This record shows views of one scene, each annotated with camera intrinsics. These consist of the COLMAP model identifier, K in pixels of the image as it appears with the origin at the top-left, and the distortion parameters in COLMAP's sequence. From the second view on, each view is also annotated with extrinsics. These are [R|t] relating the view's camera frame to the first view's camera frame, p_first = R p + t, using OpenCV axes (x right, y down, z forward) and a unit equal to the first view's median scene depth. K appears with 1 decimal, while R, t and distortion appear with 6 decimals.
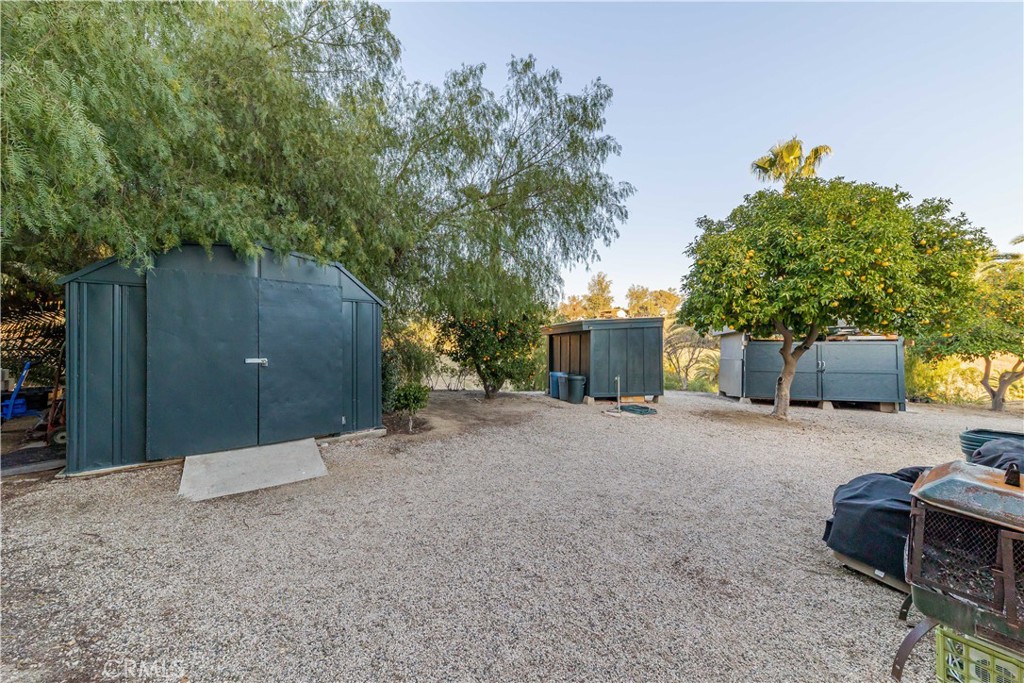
lens RADIAL K [[351.1, 0, 514.2], [0, 351.1, 341.1], [0, 0, 1]] dist [0.009926, 0.000033]
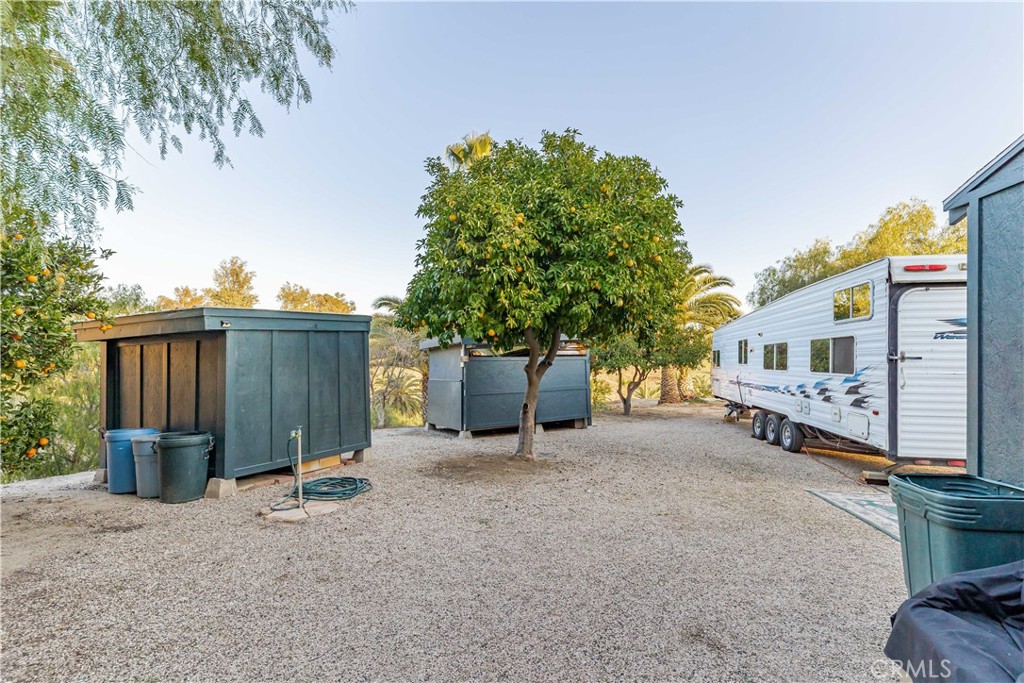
lens RADIAL K [[434.3, 0, 520.1], [0, 434.3, 356.8], [0, 0, 1]] dist [0.012644, -0.000477]
pose [[0.683014, -0.000205, 0.730405, 0.064087], [0.004458, 0.999983, -0.003889, 0.006477], [-0.730392, 0.005912, 0.683003, 0.334463]]
